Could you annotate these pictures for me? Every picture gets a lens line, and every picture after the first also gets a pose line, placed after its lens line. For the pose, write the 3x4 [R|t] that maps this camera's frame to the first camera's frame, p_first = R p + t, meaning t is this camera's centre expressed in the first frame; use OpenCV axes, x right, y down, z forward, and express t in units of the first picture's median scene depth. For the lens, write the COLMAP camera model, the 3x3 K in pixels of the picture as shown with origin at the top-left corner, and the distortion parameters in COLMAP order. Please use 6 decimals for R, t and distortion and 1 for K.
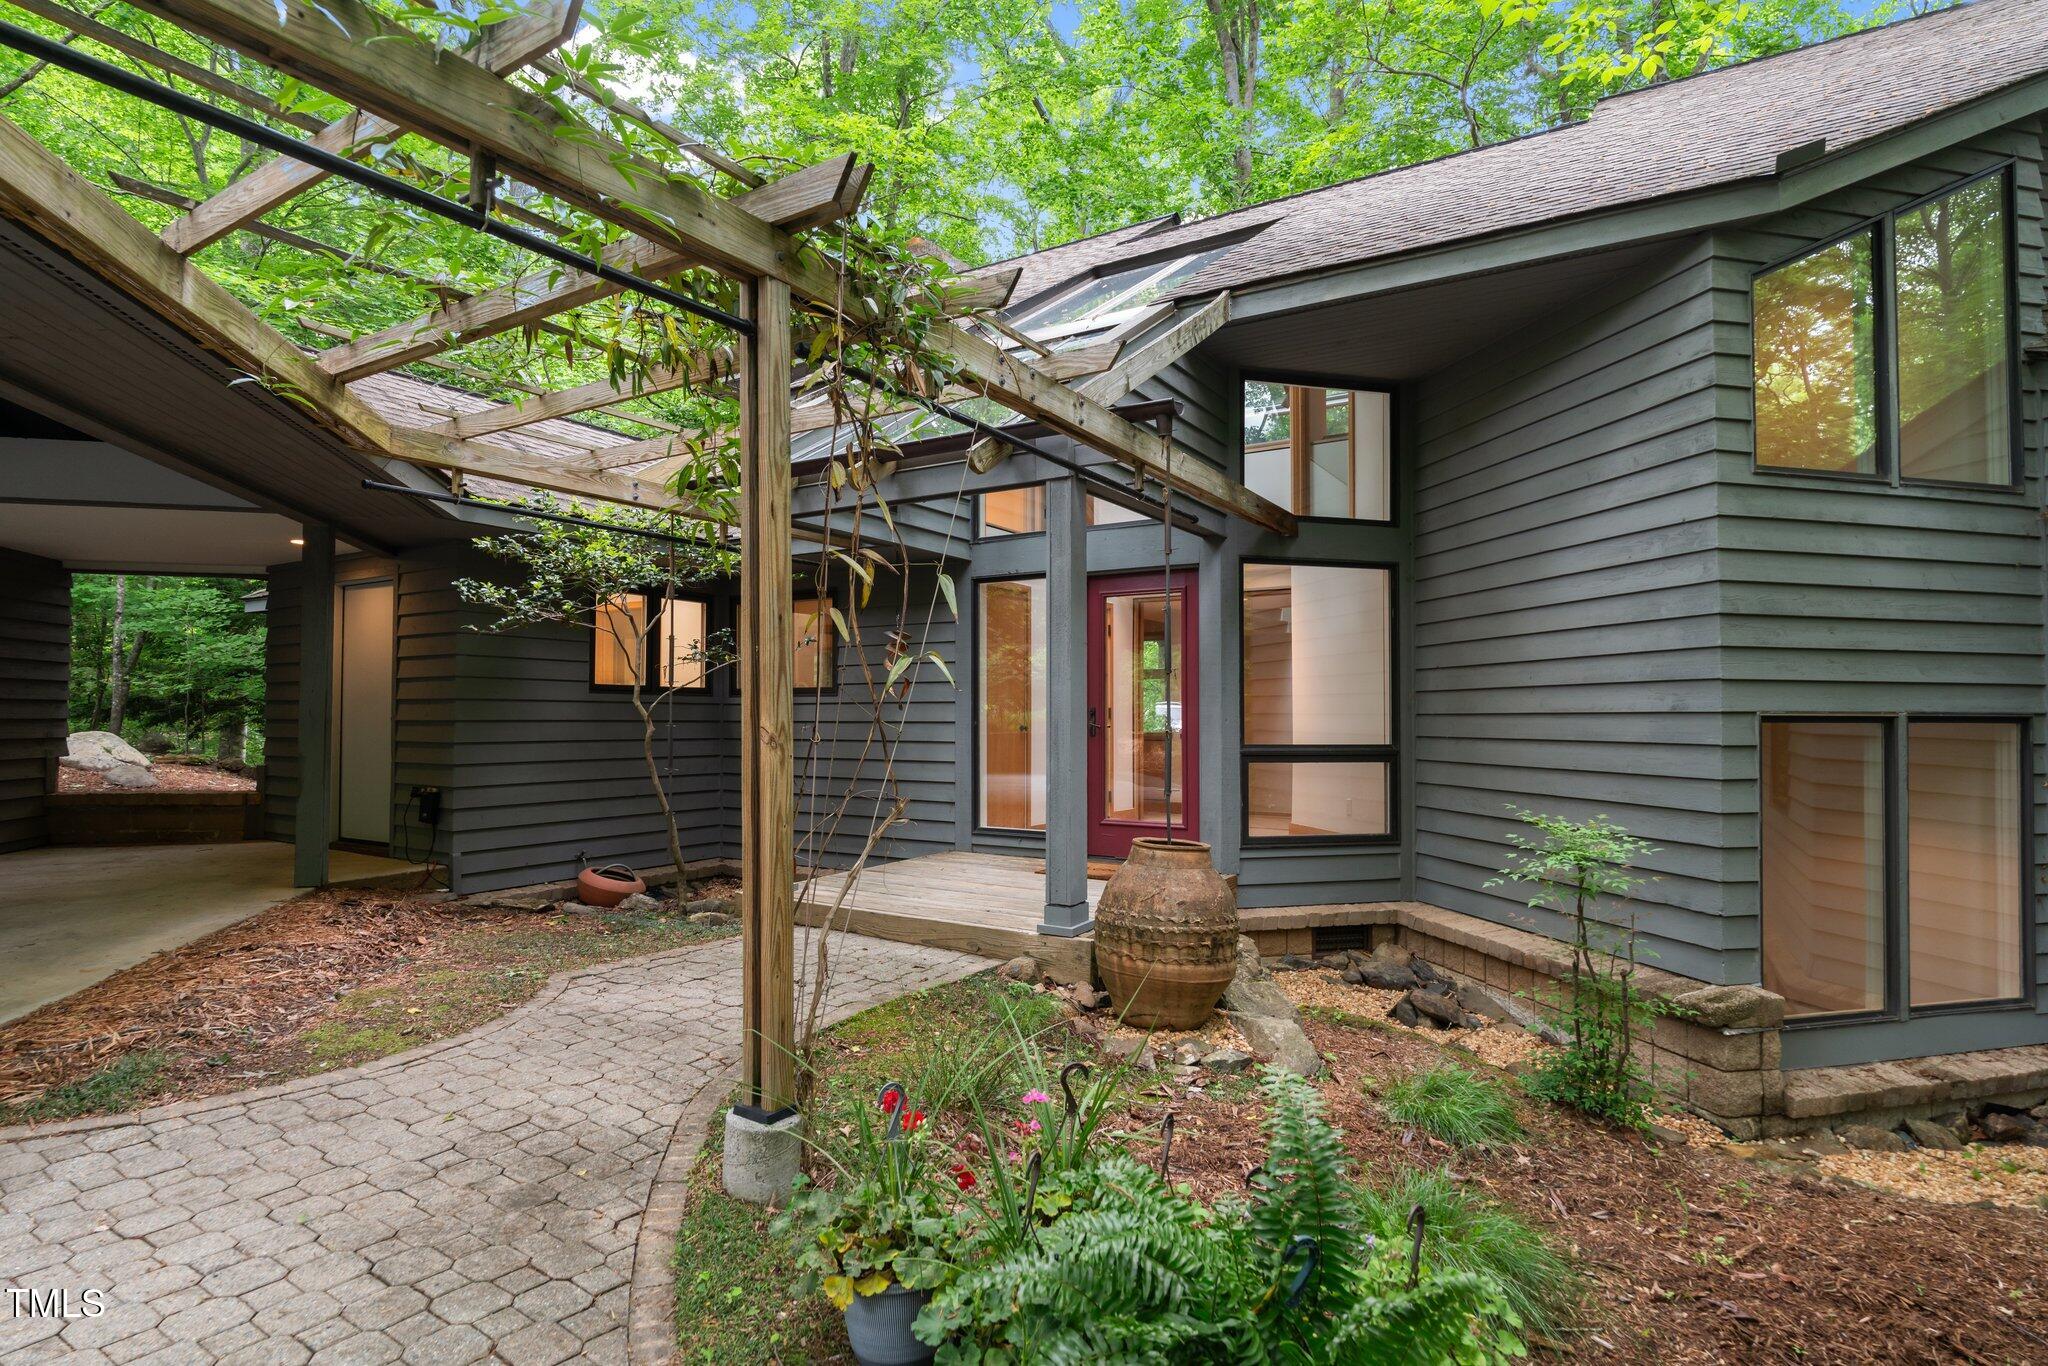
lens RADIAL K [[1077.7, 0, 1031.3], [0, 1077.7, 692.2], [0, 0, 1]] dist [-0.001164, -0.000186]
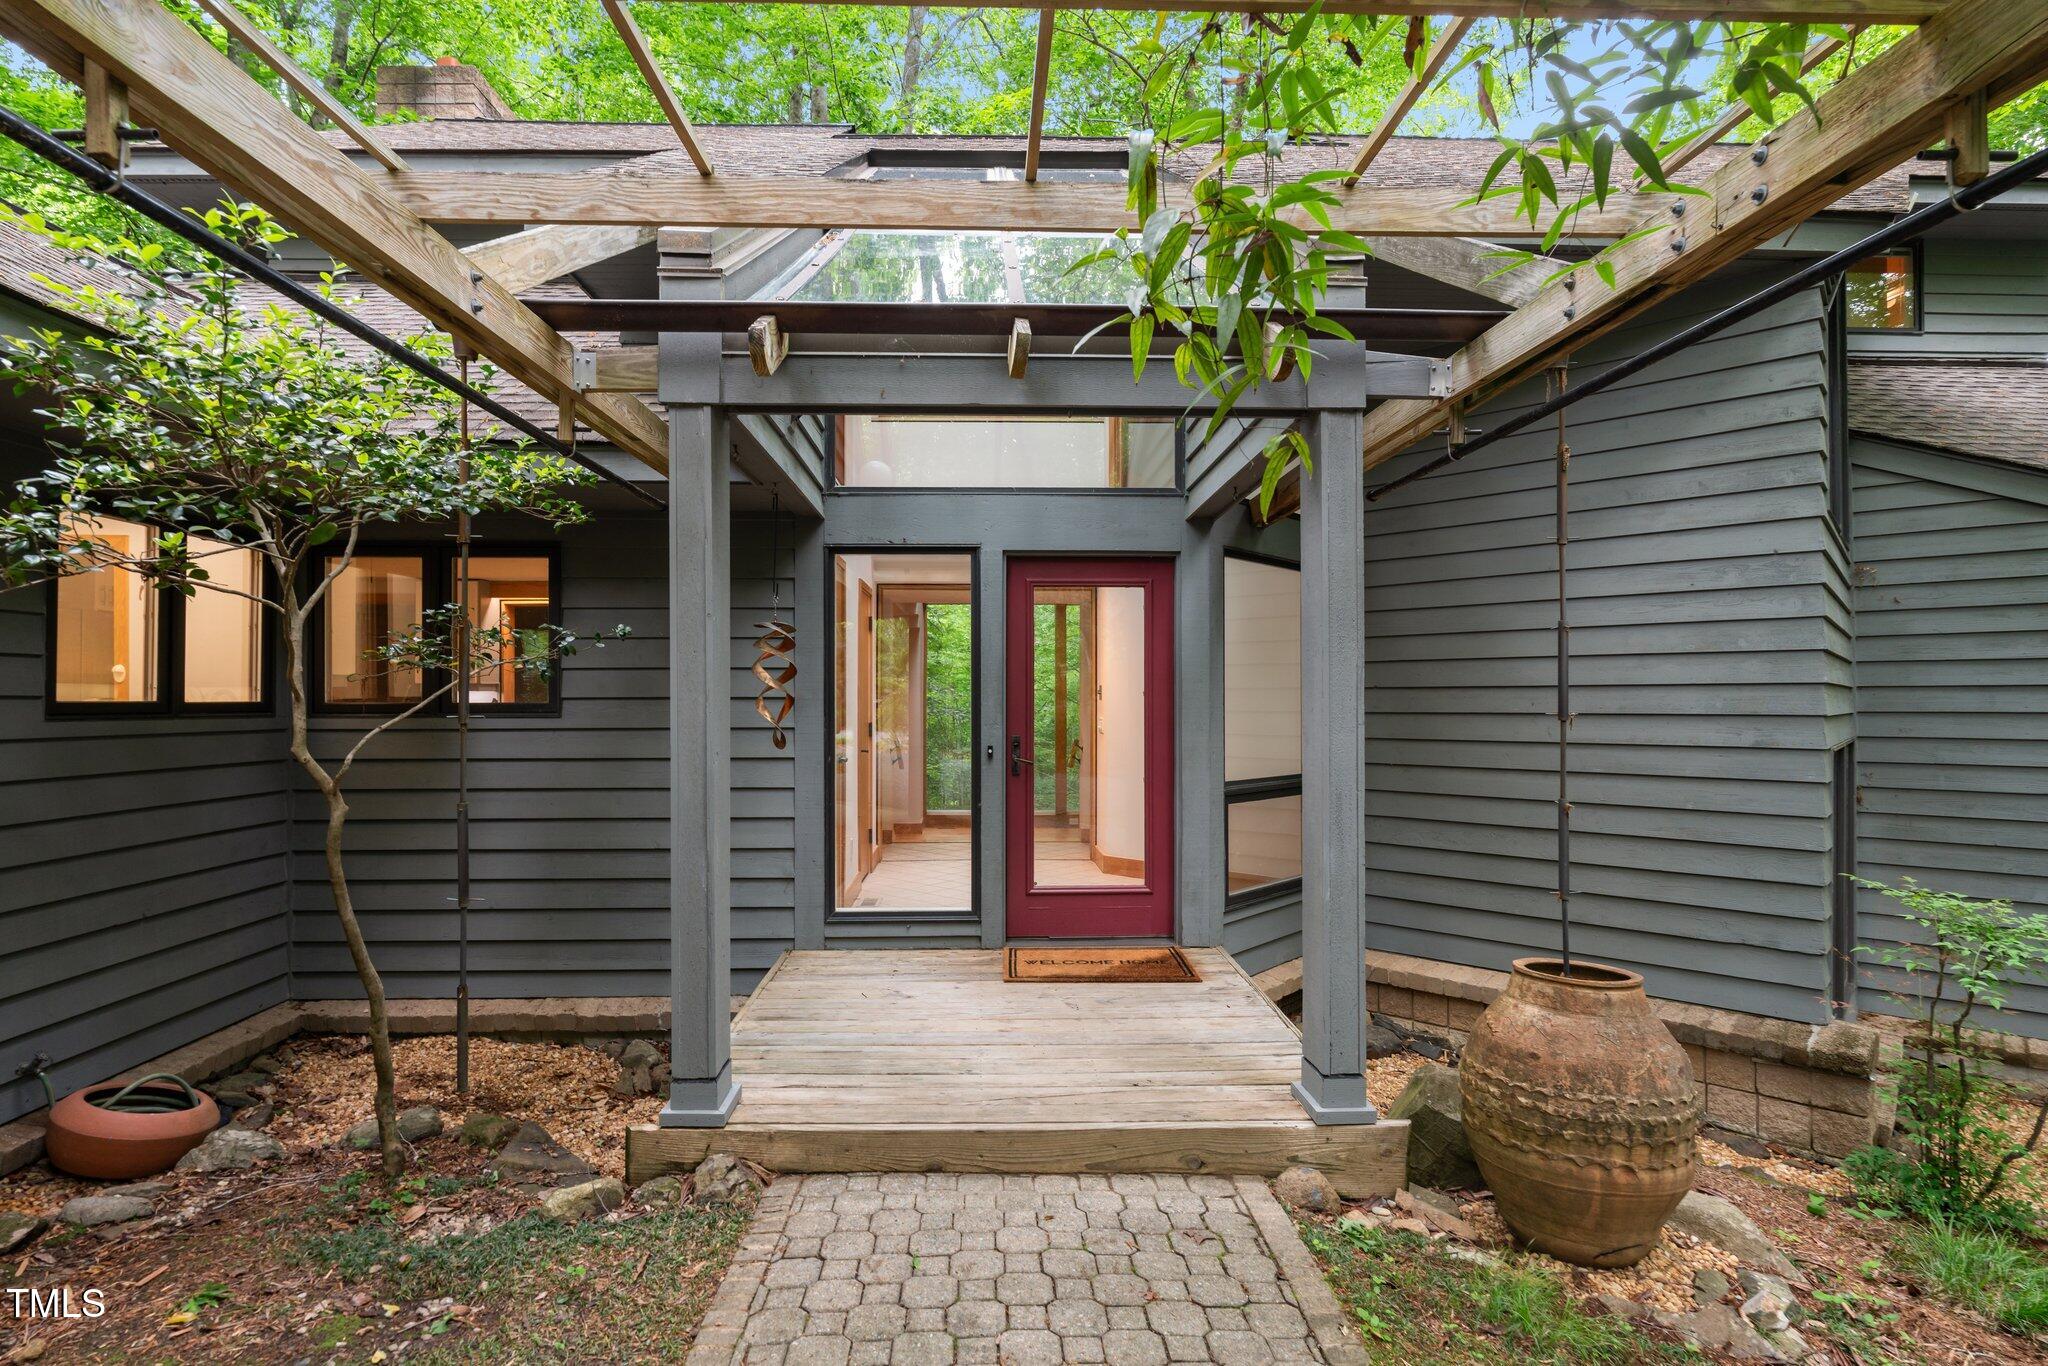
lens RADIAL K [[1033.6, 0, 1024.0], [0, 1033.6, 683.0], [0, 0, 1]] dist [-0.003338, -0.000336]
pose [[0.831043, 0.005675, 0.556180, -0.369315], [-0.011407, 0.999912, 0.006842, -0.030013], [-0.556092, -0.012030, 0.831034, 0.460030]]
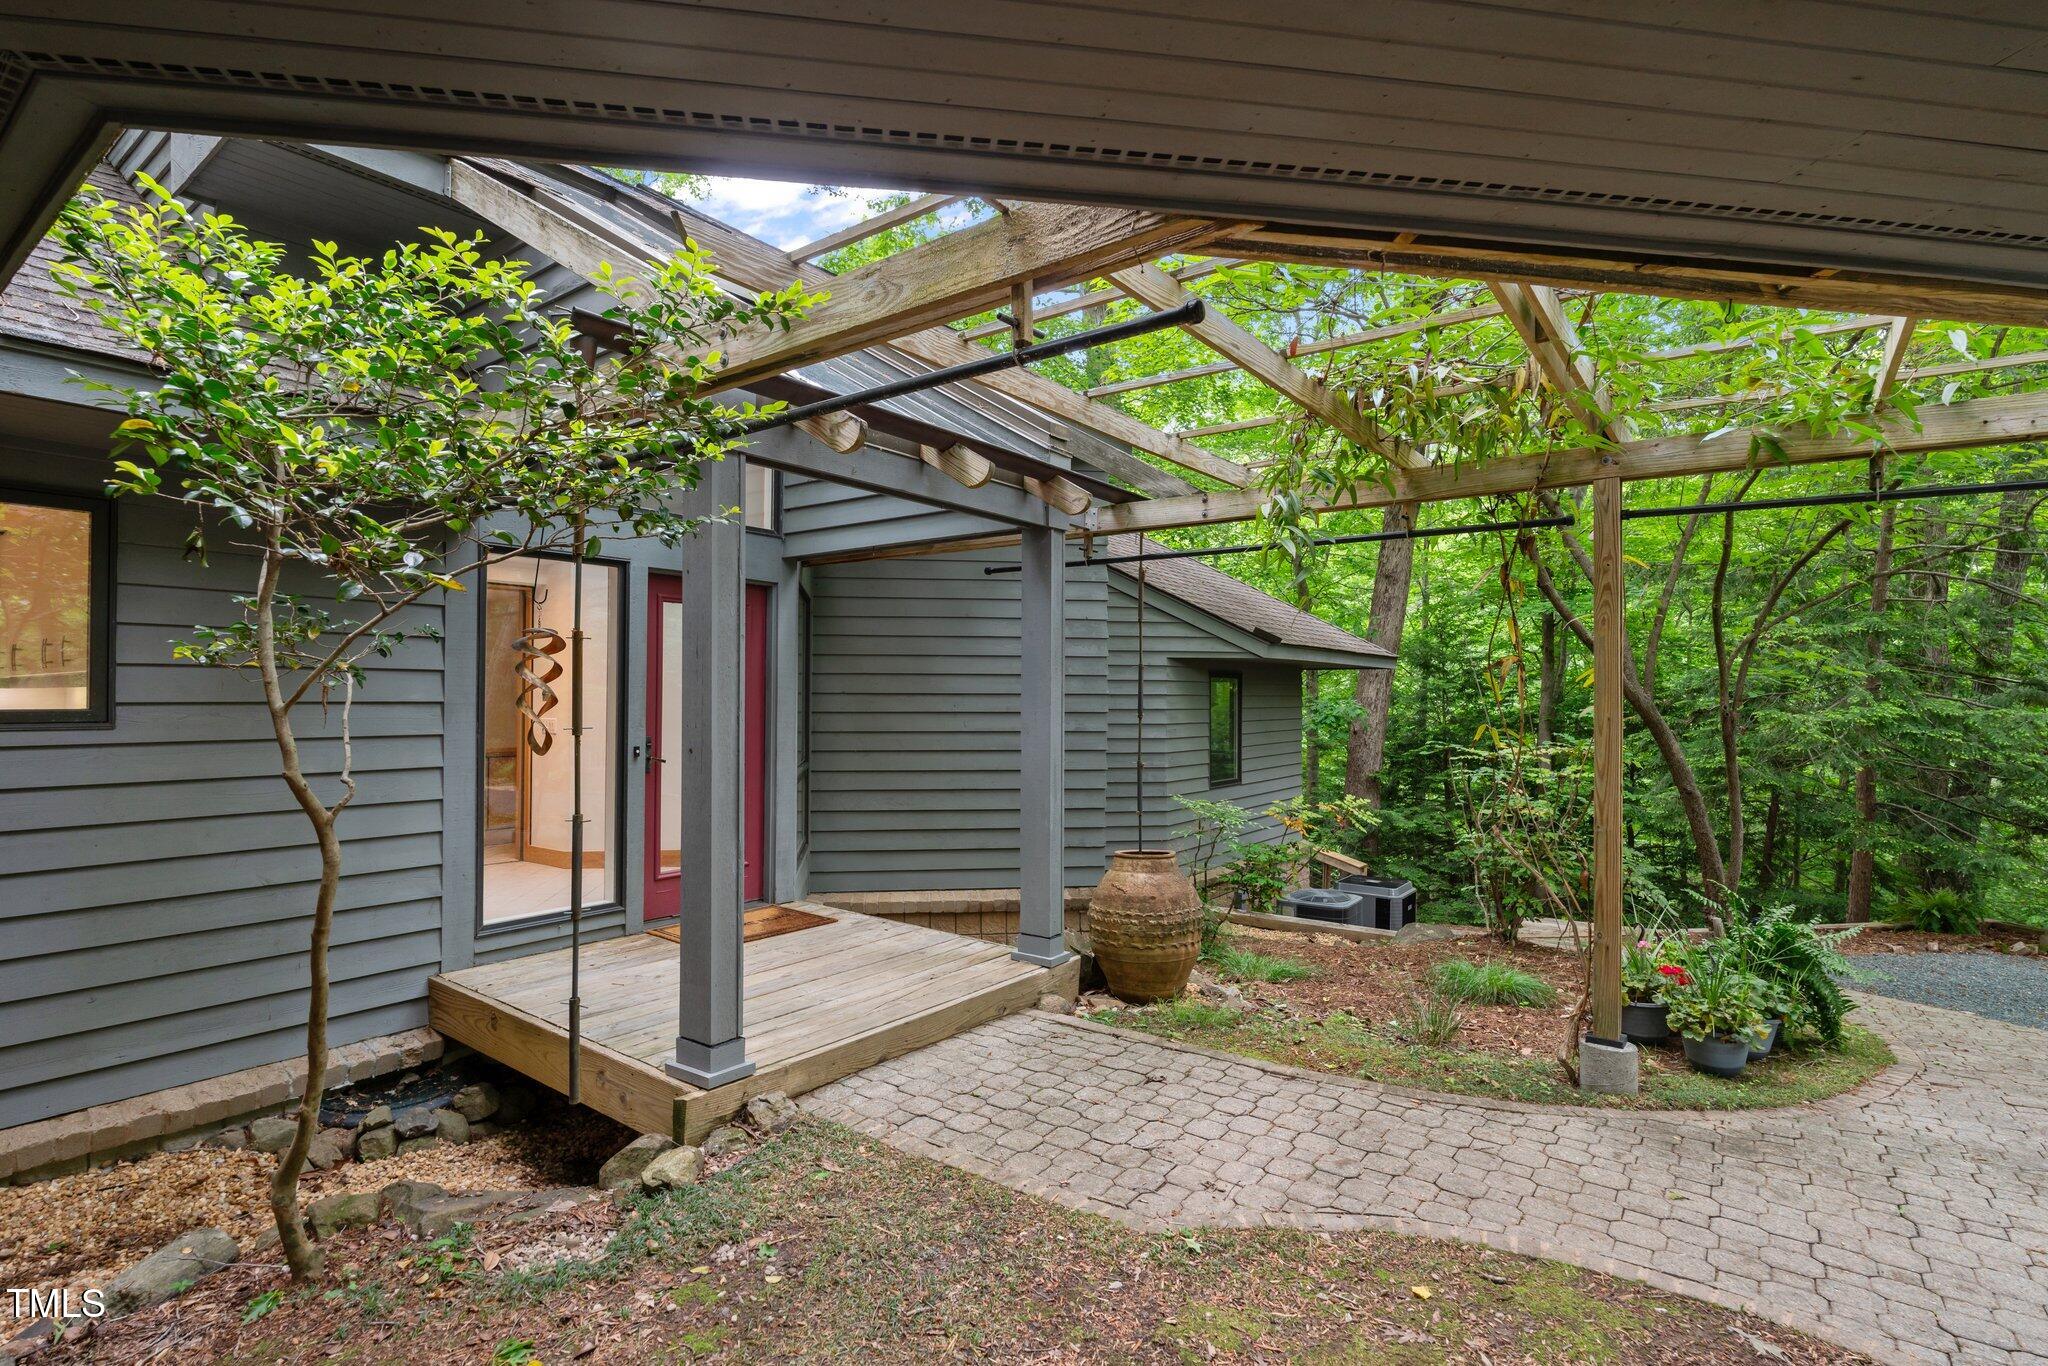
lens RADIAL K [[979.7, 0, 1024.0], [0, 979.7, 683.0], [0, 0, 1]] dist [-0.001854, -0.000091]
pose [[0.084533, 0.013685, 0.996327, -0.725984], [-0.030663, 0.999468, -0.011127, -0.030024], [-0.995949, -0.029610, 0.084908, 0.738395]]
